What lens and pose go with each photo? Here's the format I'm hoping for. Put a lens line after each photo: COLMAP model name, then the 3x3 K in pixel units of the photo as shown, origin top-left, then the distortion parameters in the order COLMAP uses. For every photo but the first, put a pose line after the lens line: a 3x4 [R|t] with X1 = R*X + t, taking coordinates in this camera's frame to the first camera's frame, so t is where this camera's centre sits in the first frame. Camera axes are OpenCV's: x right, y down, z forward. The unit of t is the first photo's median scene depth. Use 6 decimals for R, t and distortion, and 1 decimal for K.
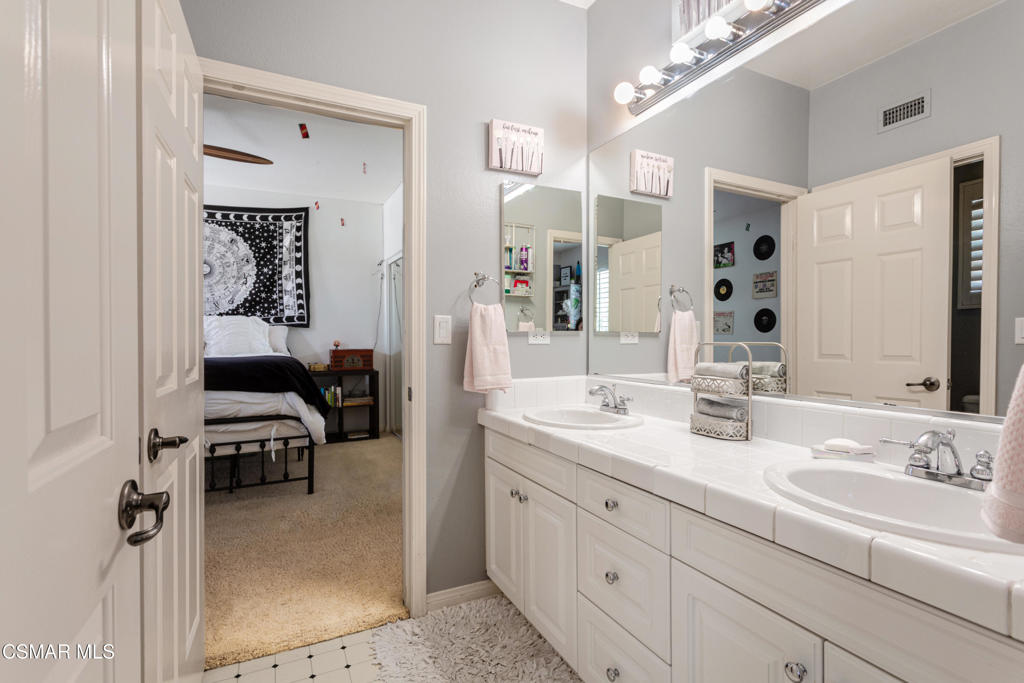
lens RADIAL K [[478.5, 0, 512.0], [0, 478.5, 341.5], [0, 0, 1]] dist [-0.000523, -0.000036]
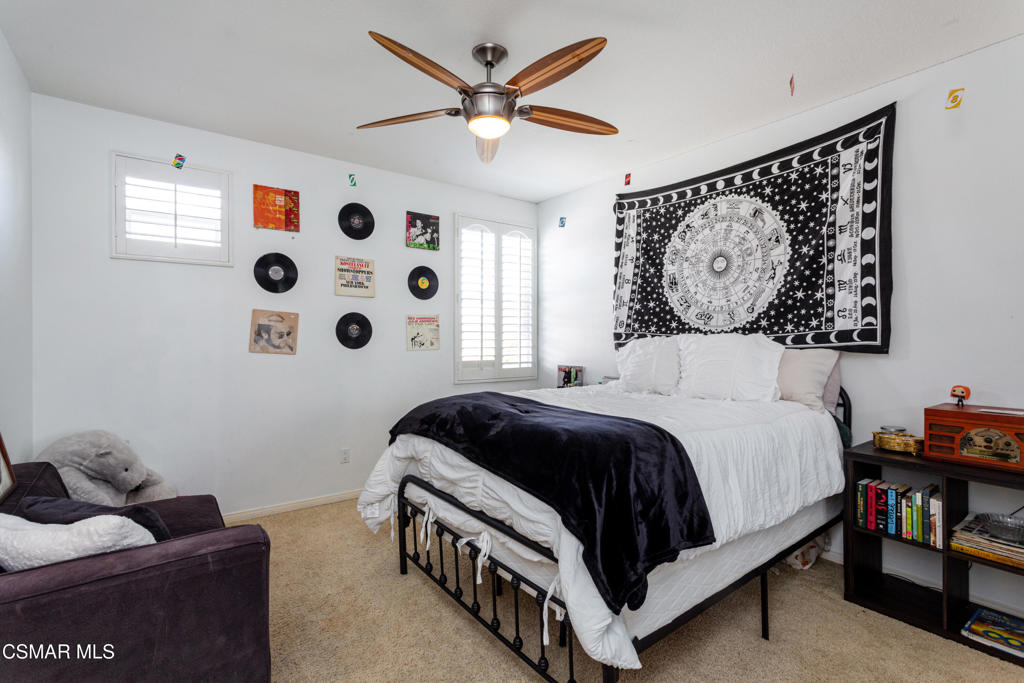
lens RADIAL K [[478.5, 0, 512.0], [0, 478.5, 341.5], [0, 0, 1]] dist [-0.000523, -0.000036]
pose [[0.176593, 0.012162, -0.984209, -0.018437], [-0.016538, 0.999819, 0.009388, -0.040260], [0.984145, 0.014619, 0.176762, 0.559328]]
